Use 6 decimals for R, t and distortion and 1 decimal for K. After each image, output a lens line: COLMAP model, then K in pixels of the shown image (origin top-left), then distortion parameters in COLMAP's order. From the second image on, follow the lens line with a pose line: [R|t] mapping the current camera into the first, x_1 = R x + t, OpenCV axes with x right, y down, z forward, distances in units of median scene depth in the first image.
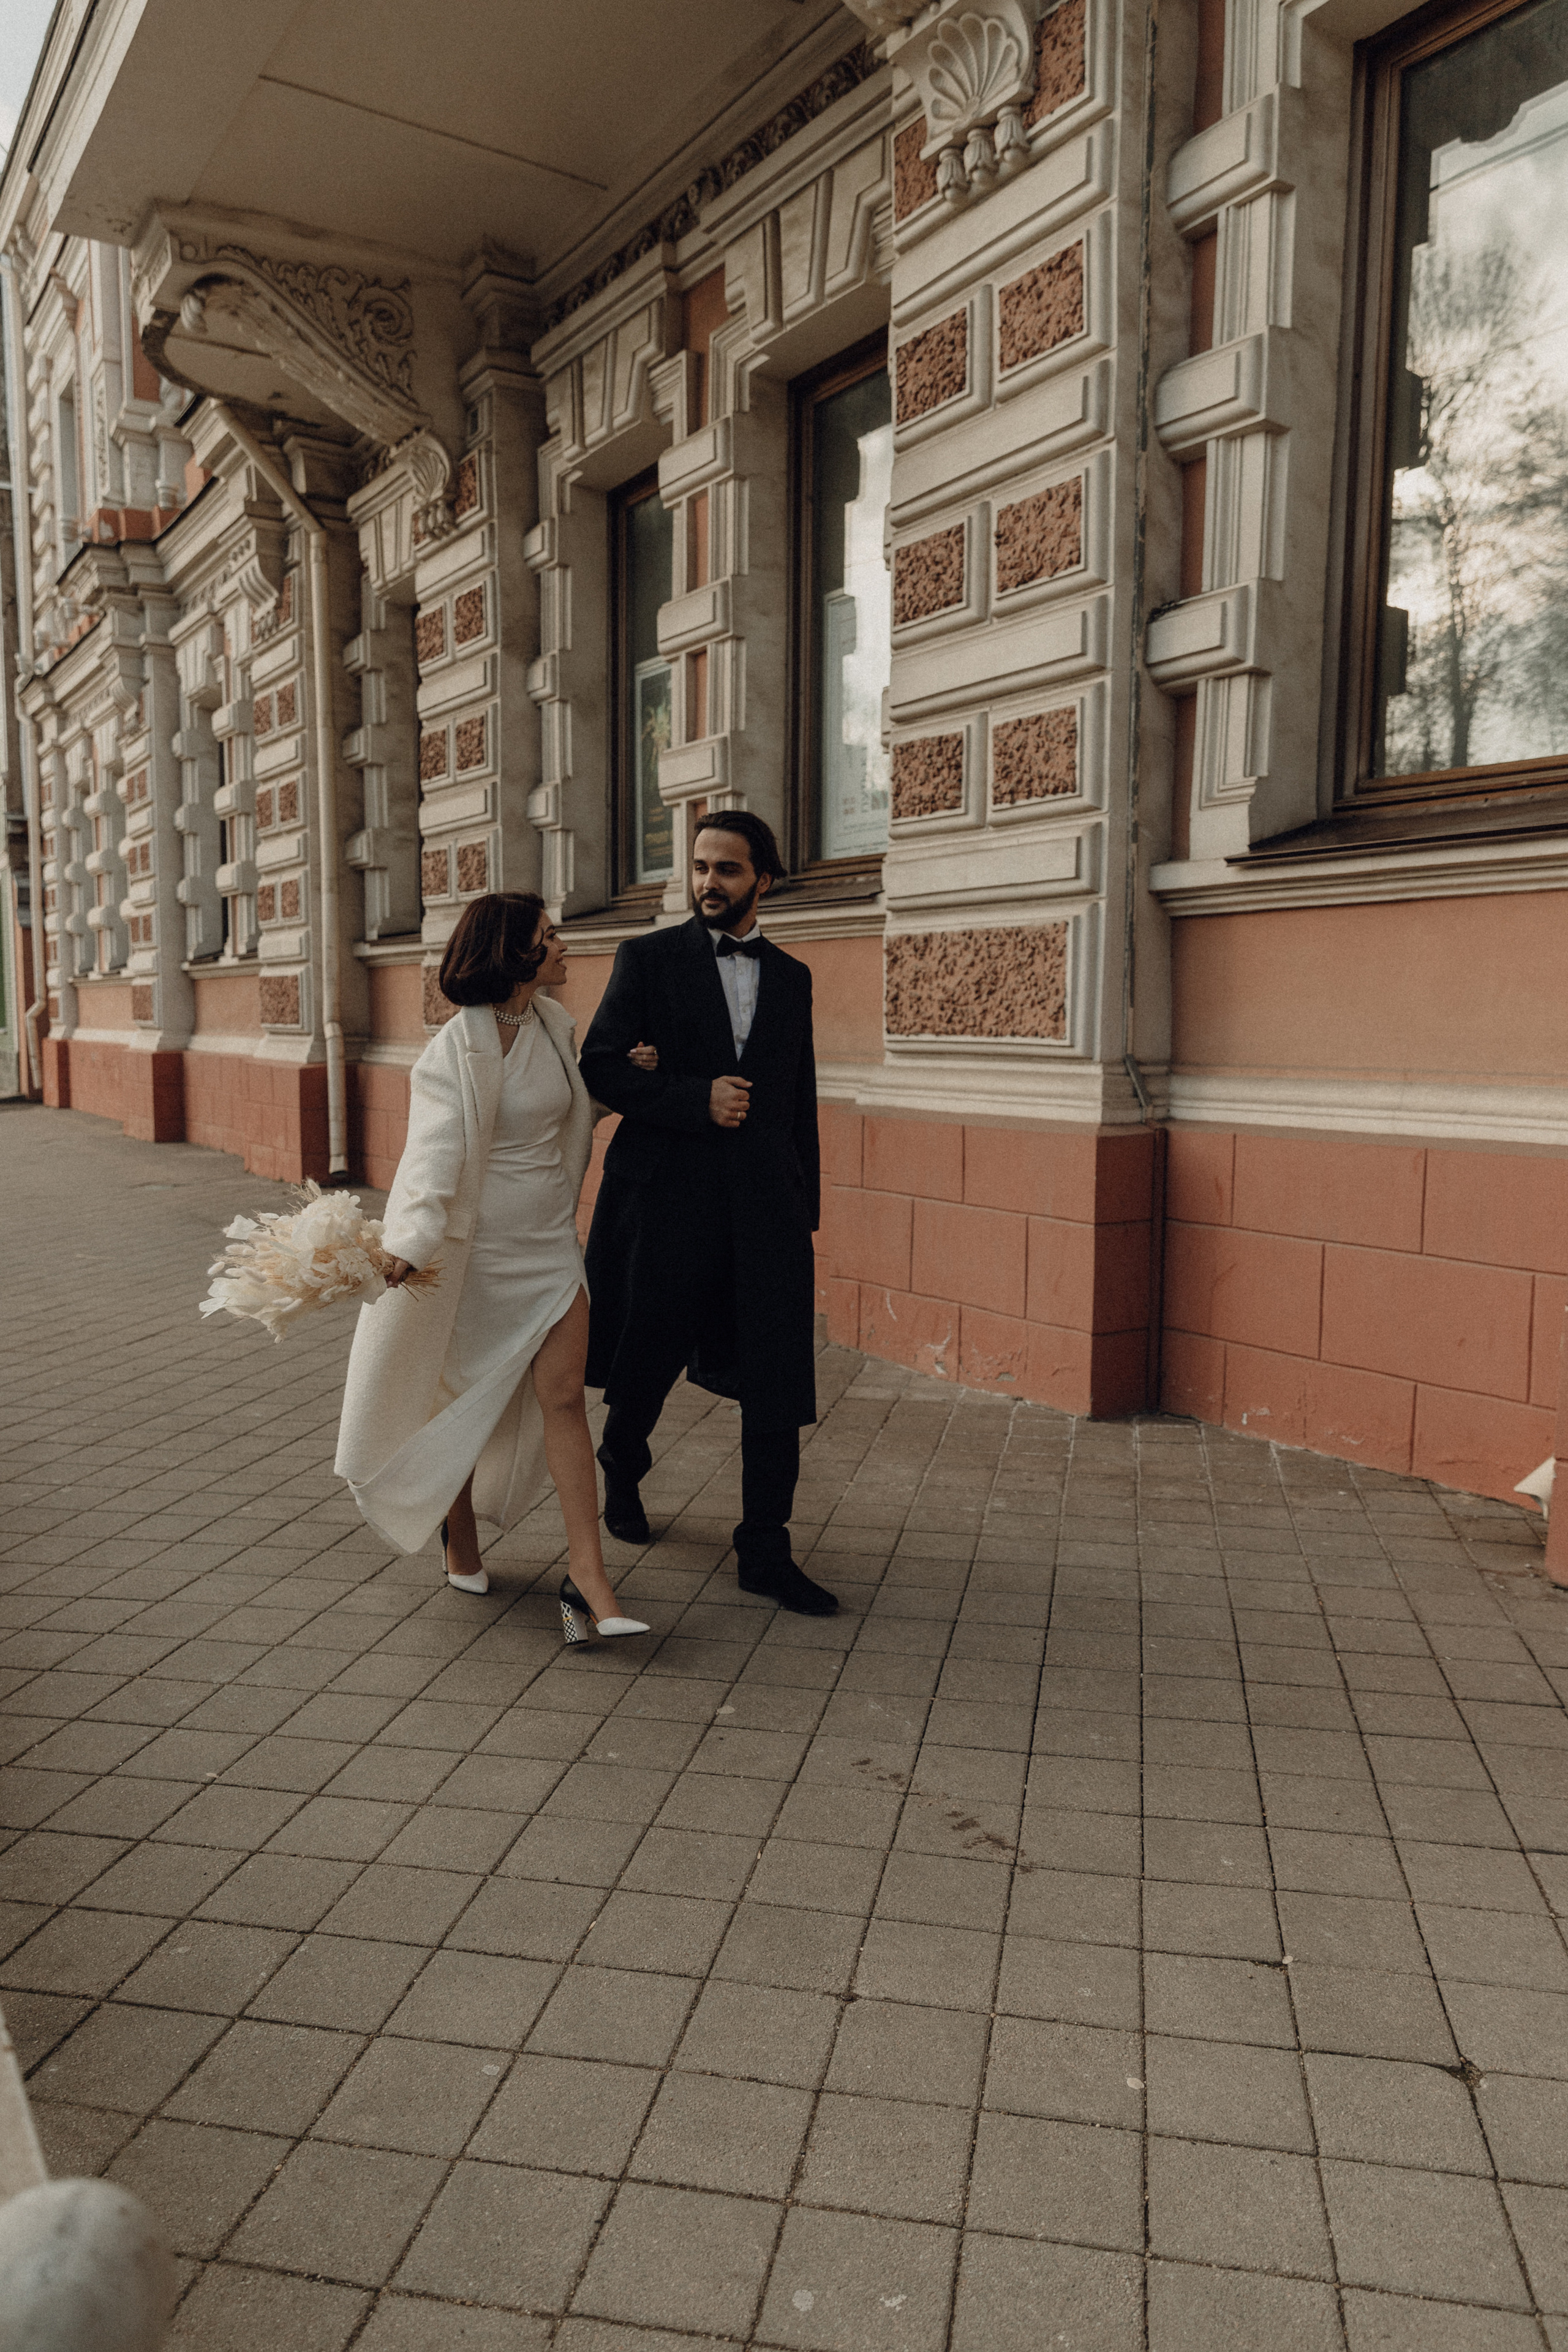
lens RADIAL K [[1649.3, 0, 784.0], [0, 1649.3, 1176.0], [0, 0, 1]] dist [0.006413, -0.000900]
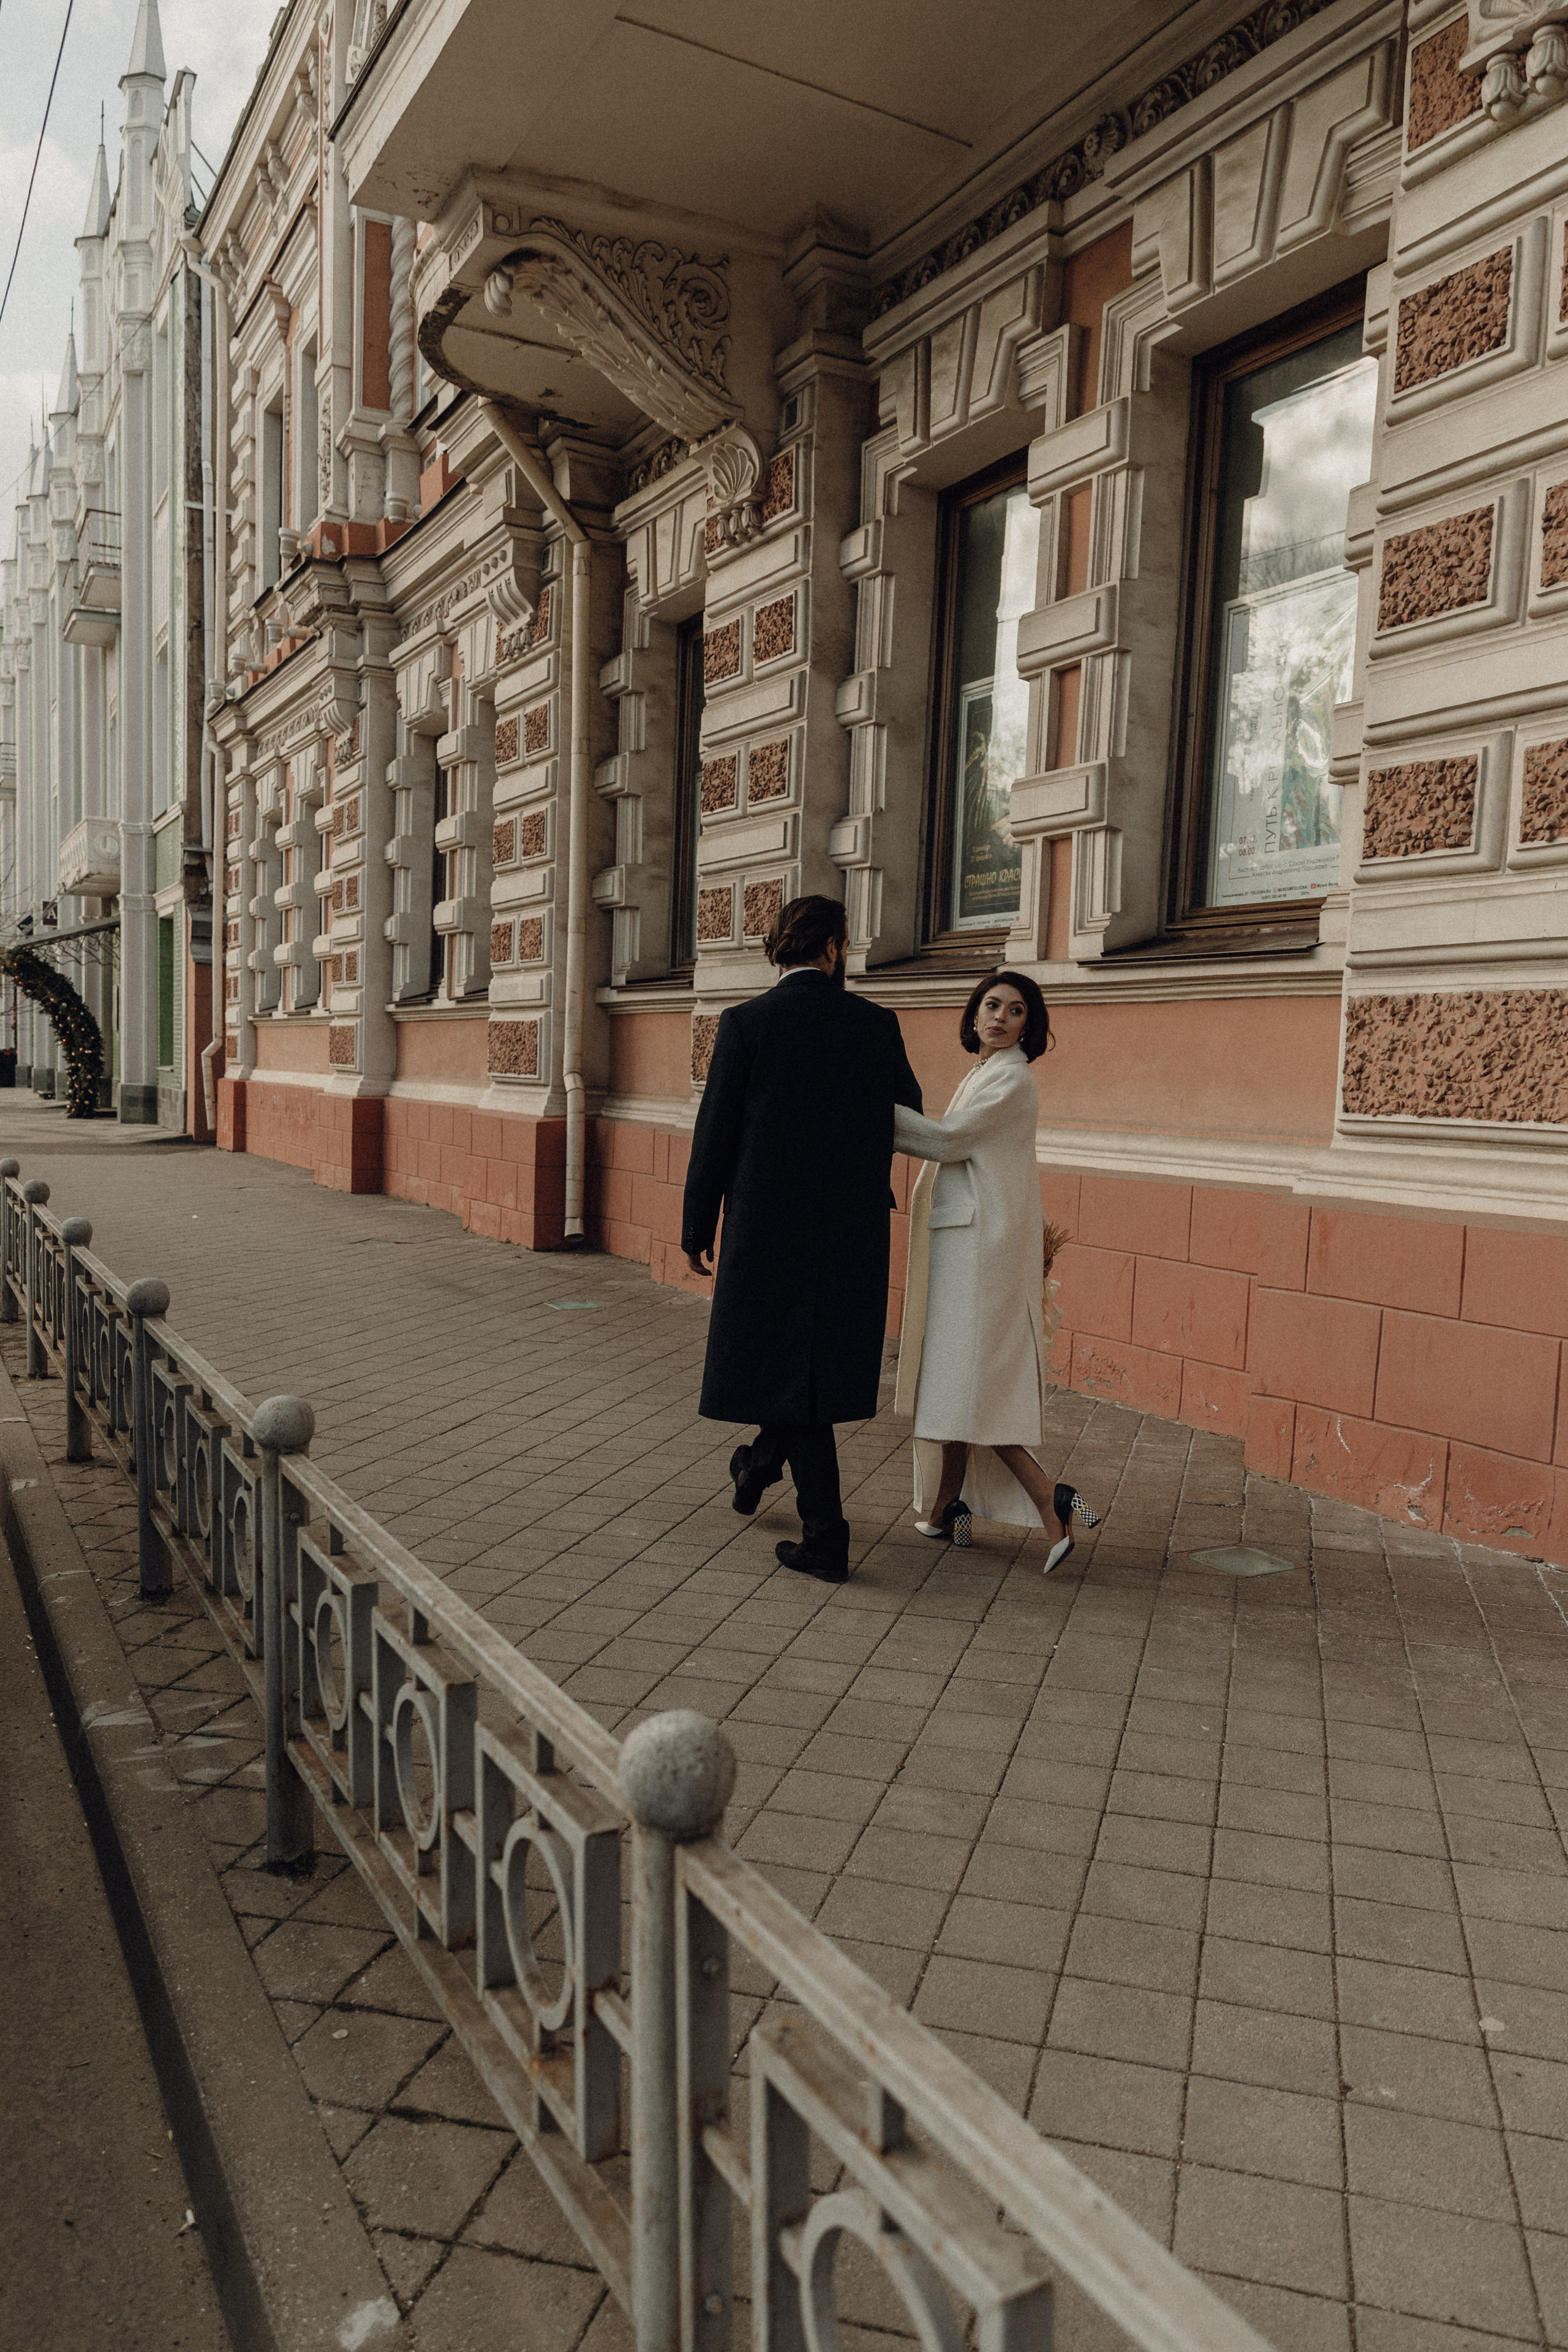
lens RADIAL K [[1723.6, 0, 778.1], [0, 1723.6, 1232.1], [0, 0, 1]] dist [0.010801, -0.003038]
pose [[0.996112, 0.037286, -0.079821, -0.104335], [-0.037667, 0.999285, -0.003280, -0.007291], [0.079641, 0.006274, 0.996804, 0.063531]]
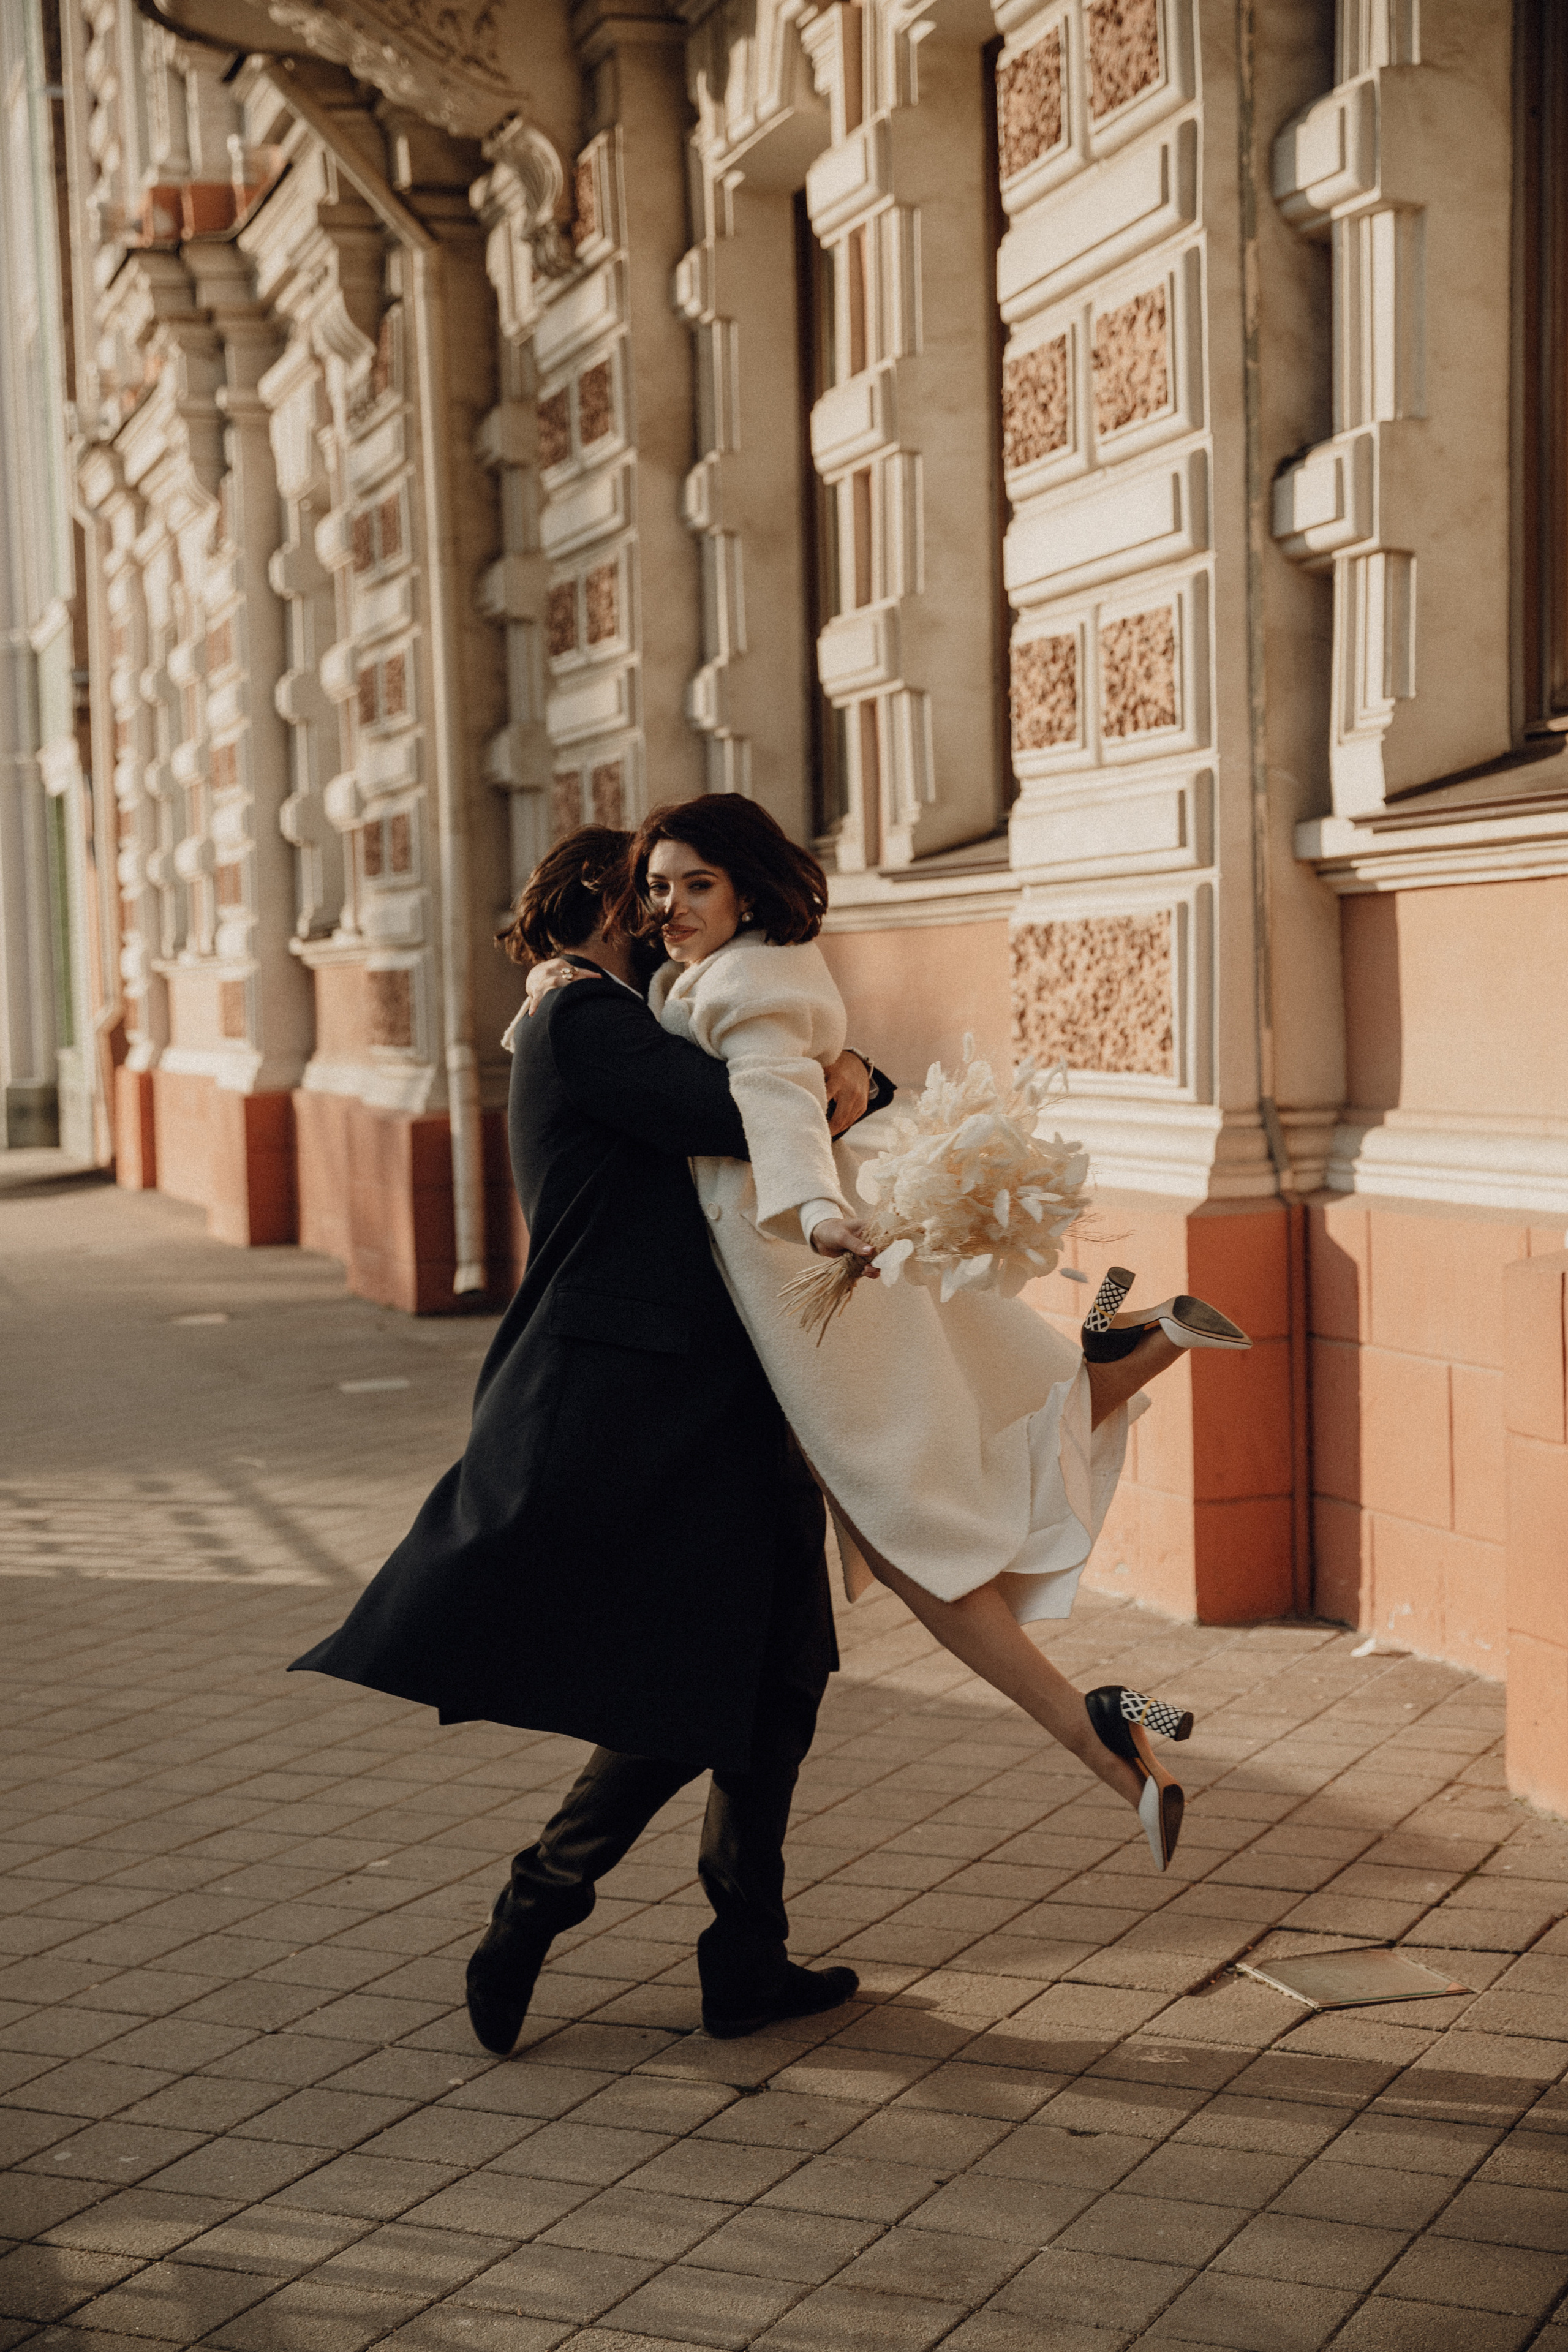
lens RADIAL K [[3490.4, 0, 784.0], [0, 3490.4, 1176.0], [0, 0, 1]] dist [0.097077, 0.085318]
pose [[0.965034, -0.016203, -0.261624, 0.232535], [0.005968, 0.999187, -0.039867, 0.009607], [0.262057, 0.036912, 0.964346, -0.271138]]
